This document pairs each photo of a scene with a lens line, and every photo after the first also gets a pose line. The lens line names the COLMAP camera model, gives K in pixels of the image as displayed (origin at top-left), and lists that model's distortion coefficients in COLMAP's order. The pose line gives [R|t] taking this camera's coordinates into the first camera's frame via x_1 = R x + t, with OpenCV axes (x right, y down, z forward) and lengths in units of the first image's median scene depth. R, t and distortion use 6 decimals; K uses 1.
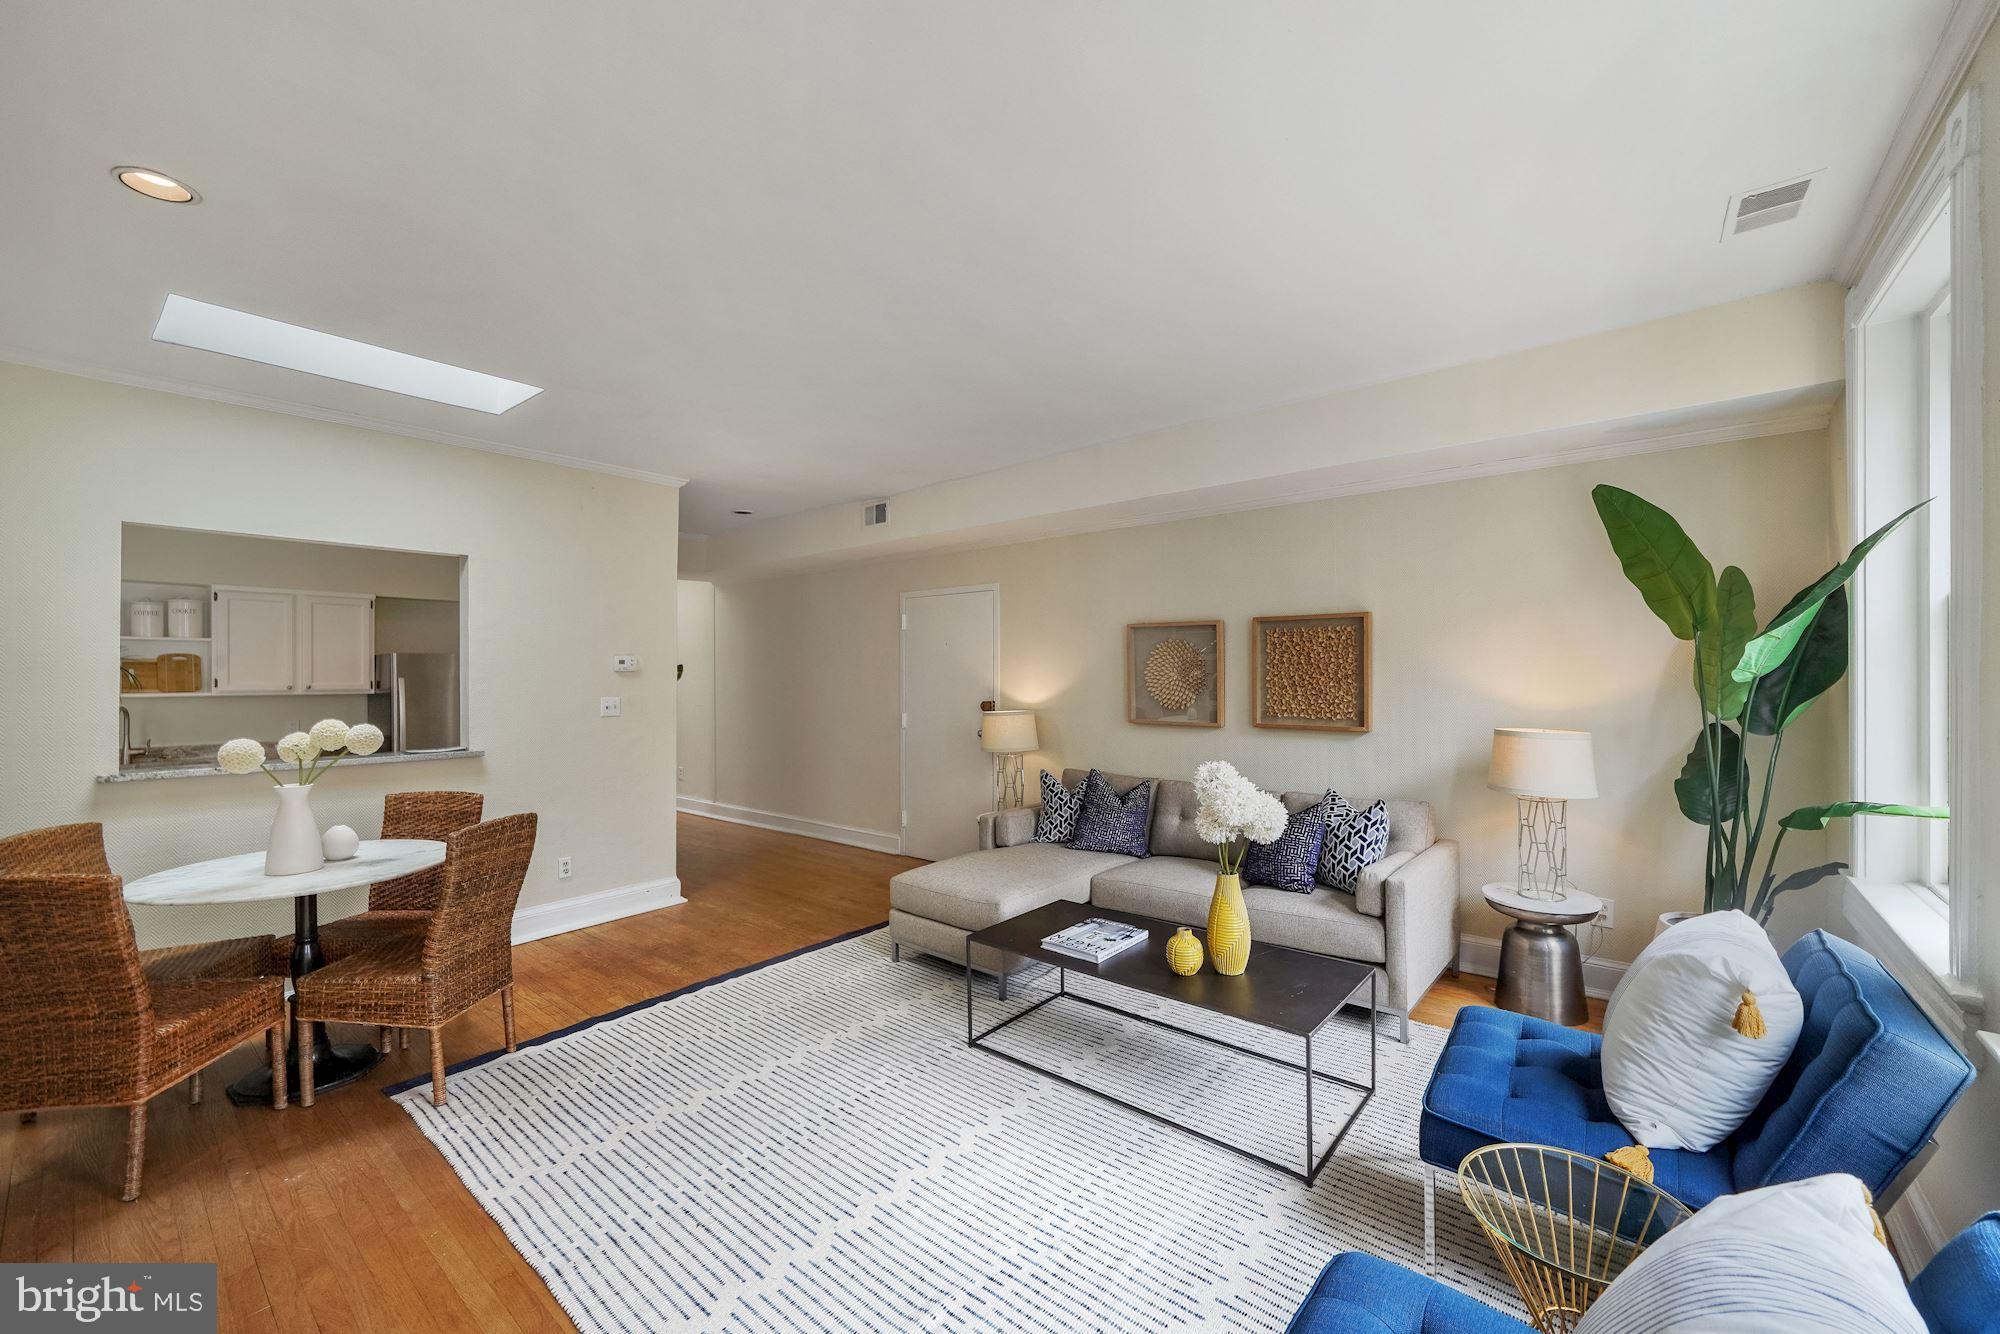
lens RADIAL K [[793.7, 0, 1007.1], [0, 793.7, 675.5], [0, 0, 1]] dist [-0.001977, -0.000177]
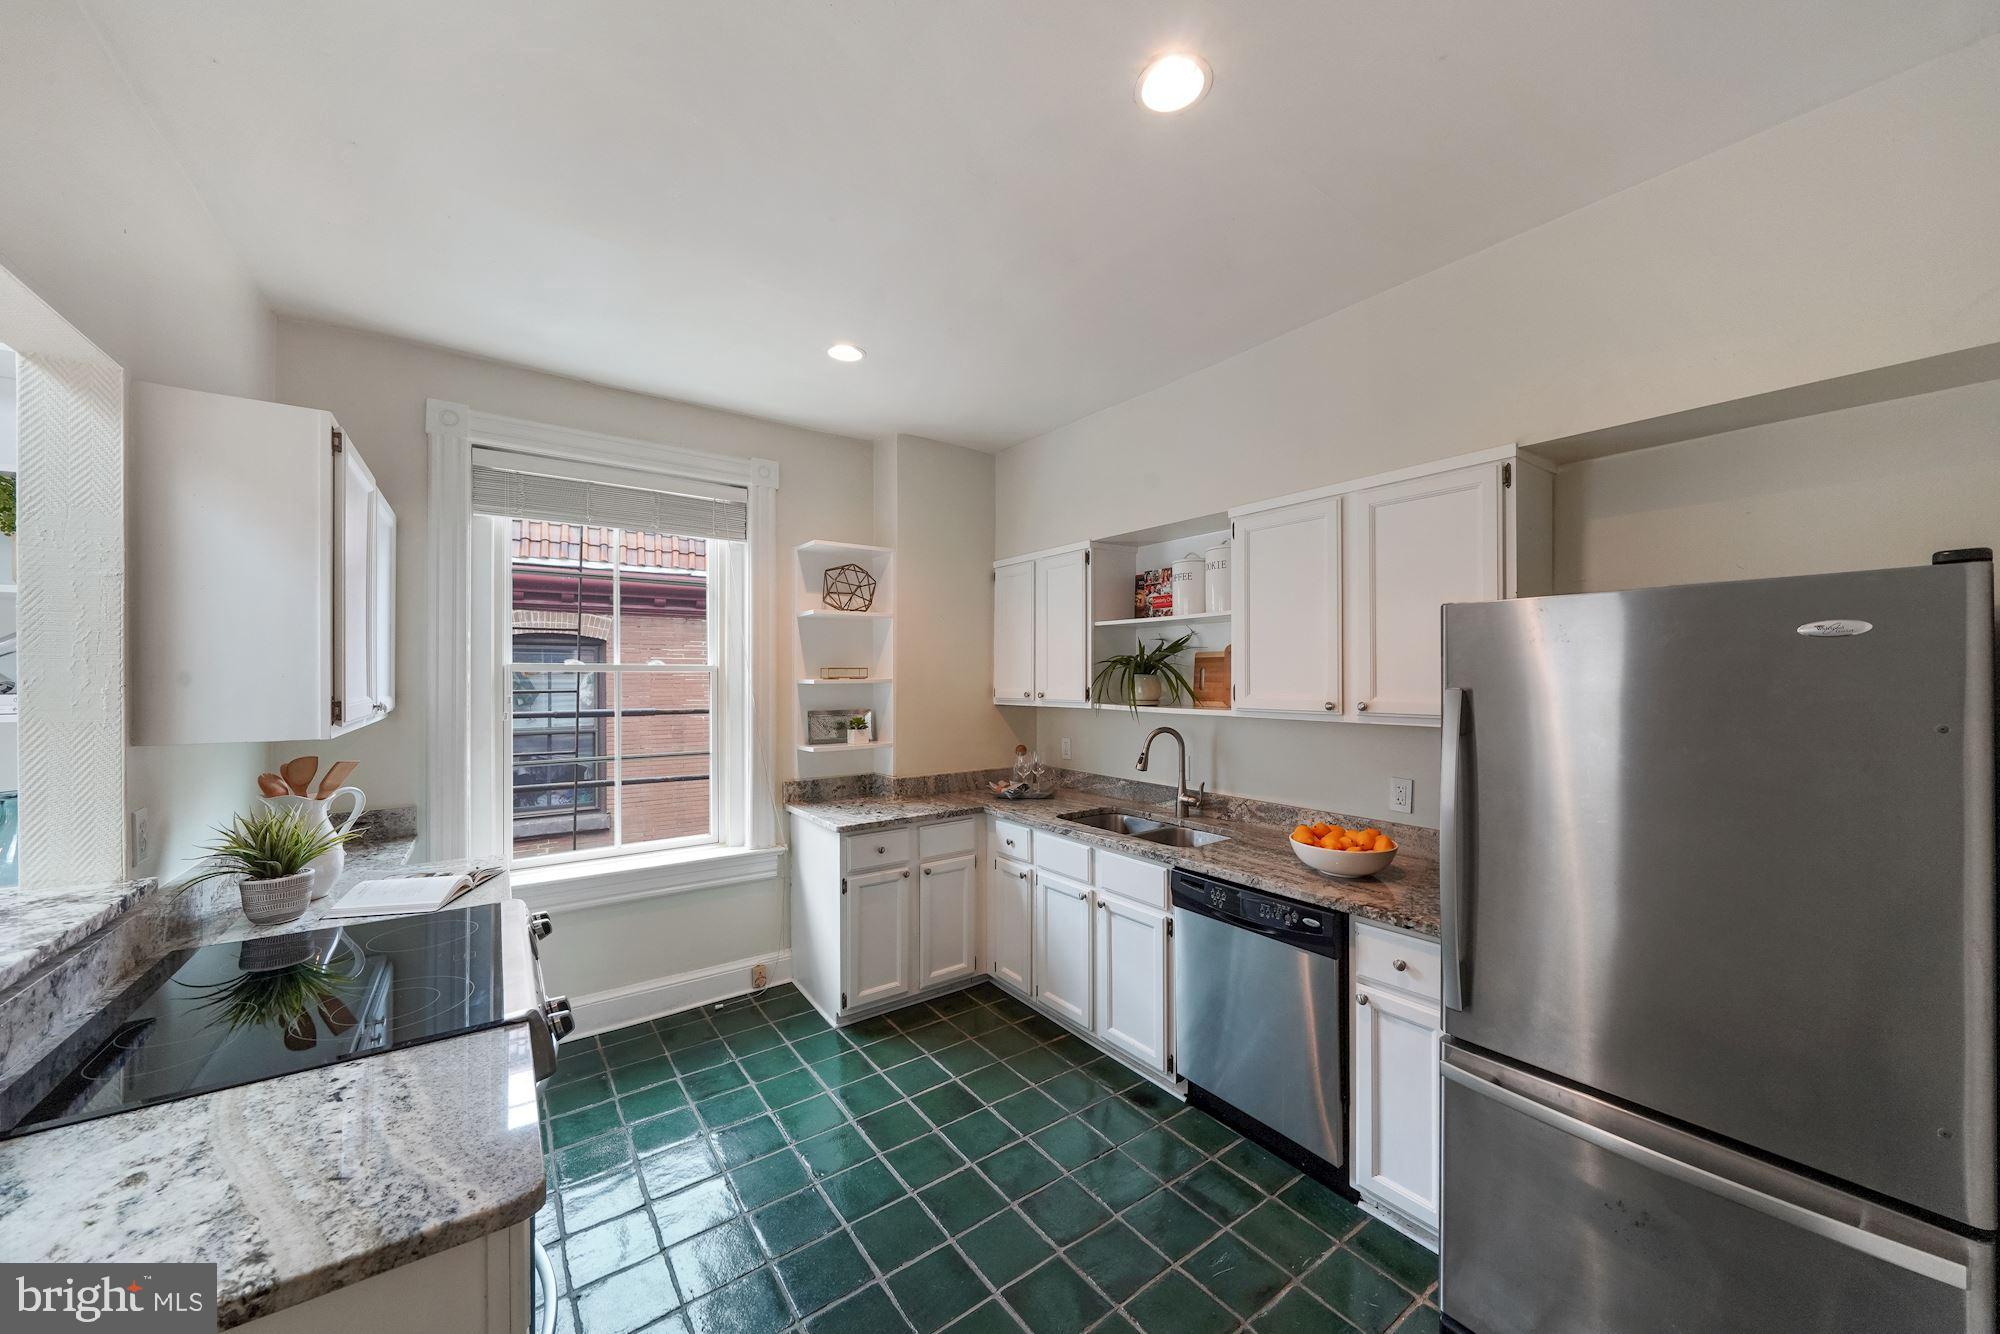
lens RADIAL K [[706.9, 0, 1010.3], [0, 706.9, 683.7], [0, 0, 1]] dist [-0.001279, -0.000041]
pose [[-0.249657, 0.010997, -0.968272, -0.687114], [0.001047, 0.999938, 0.011087, -0.003303], [0.968334, 0.001754, -0.249653, 1.334131]]
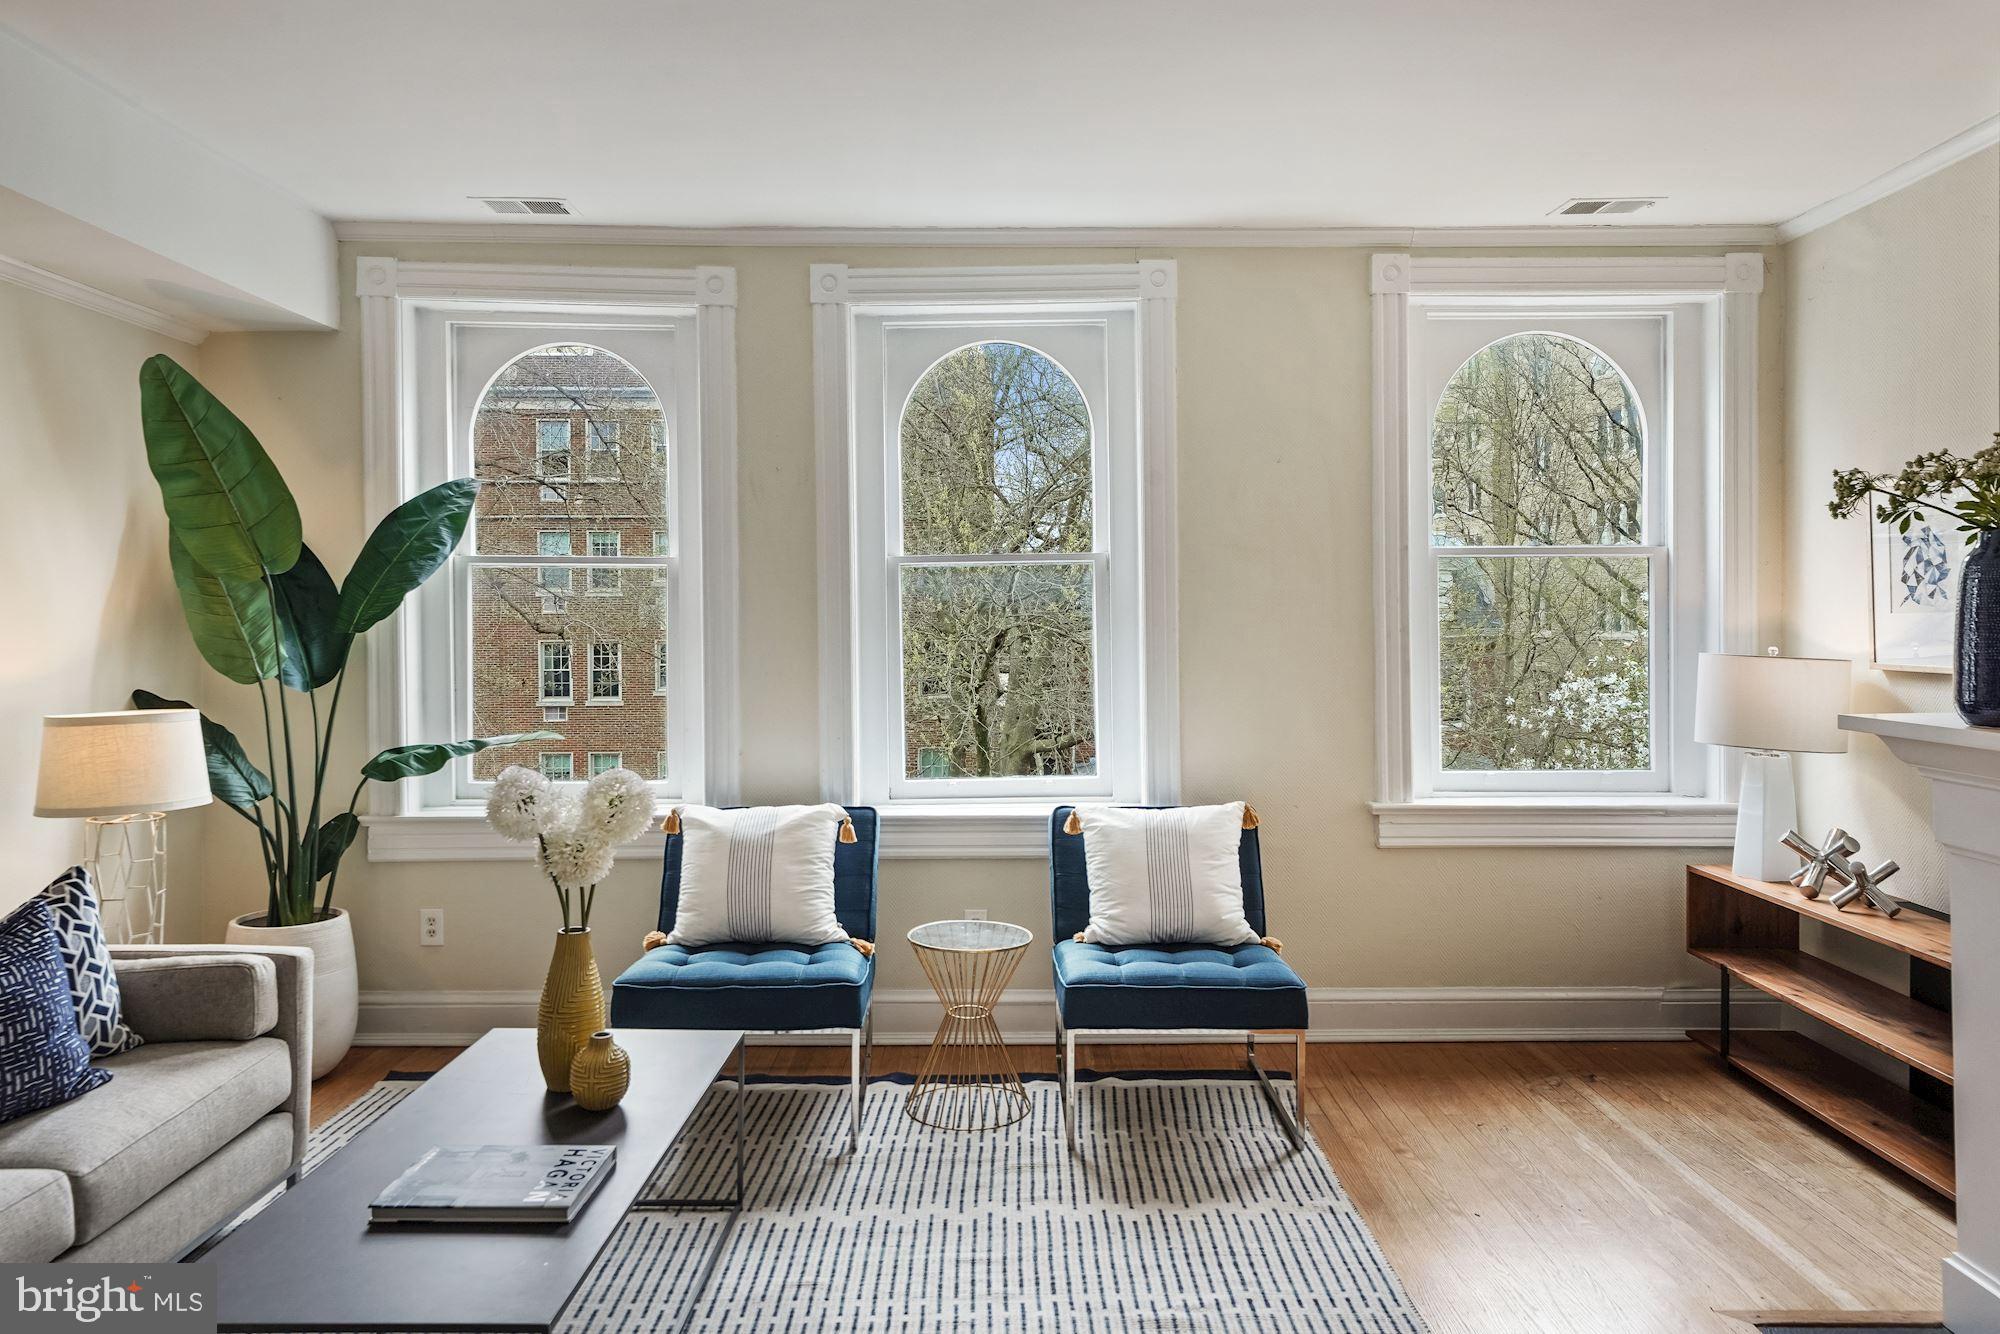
lens RADIAL K [[1357.9, 0, 1007.5], [0, 1357.9, 626.0], [0, 0, 1]] dist [0.039562, -0.000427]
pose [[-0.645512, 0.006216, 0.763725, -0.521538], [0.010795, 0.999941, 0.000986, 0.004224], [-0.763674, 0.008881, -0.645541, 0.950063]]
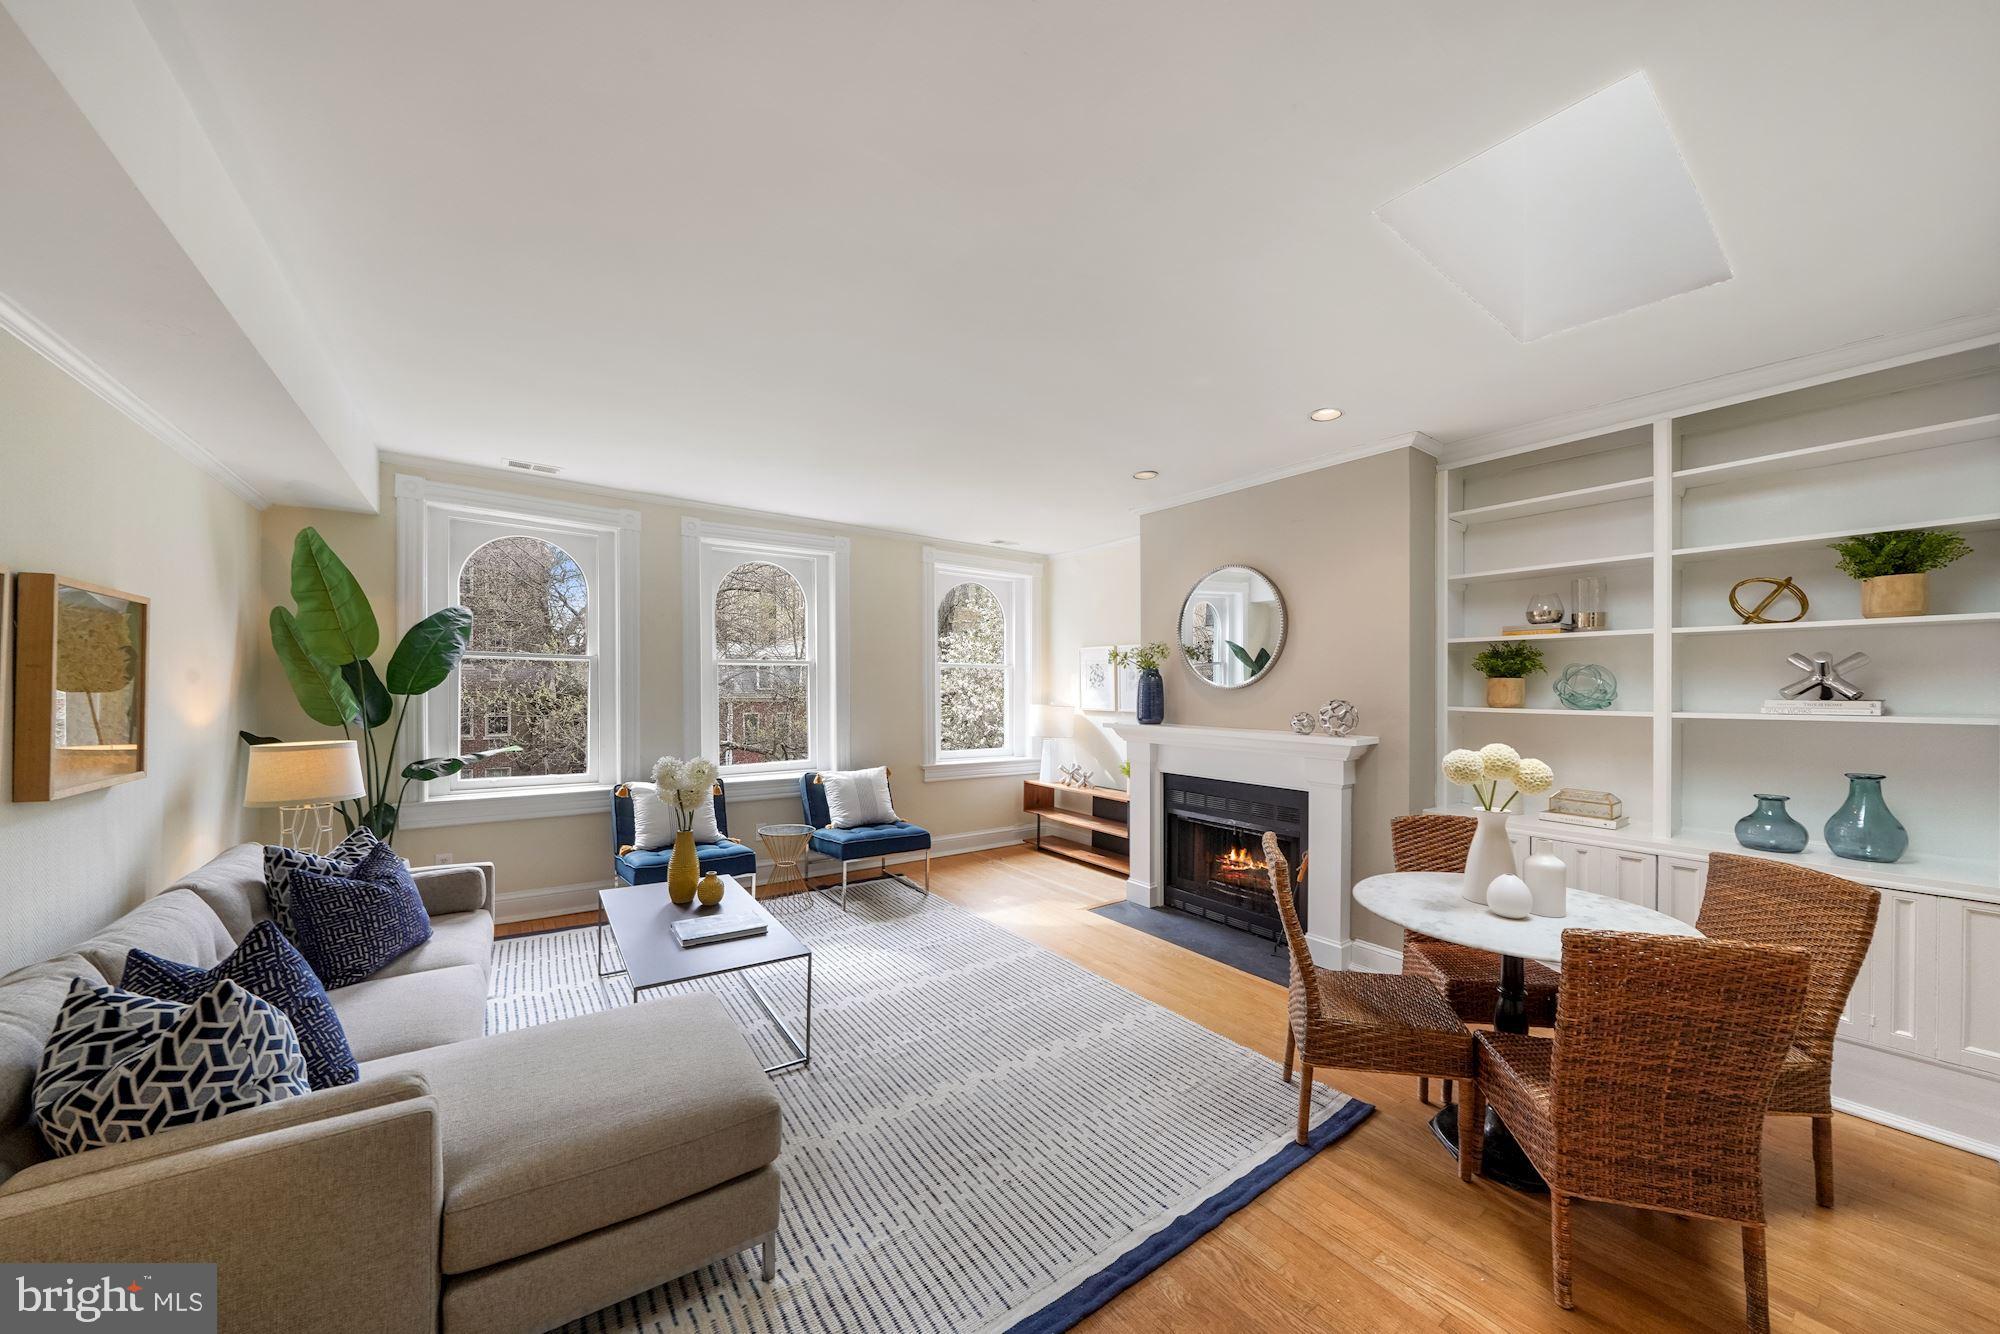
lens RADIAL K [[706.9, 0, 1010.3], [0, 706.9, 683.7], [0, 0, 1]] dist [-0.001279, -0.000041]
pose [[-0.968642, 0.001666, 0.248455, -0.393893], [0.000008, 0.999978, -0.006674, -0.003196], [-0.248461, -0.006463, -0.968620, 1.369719]]
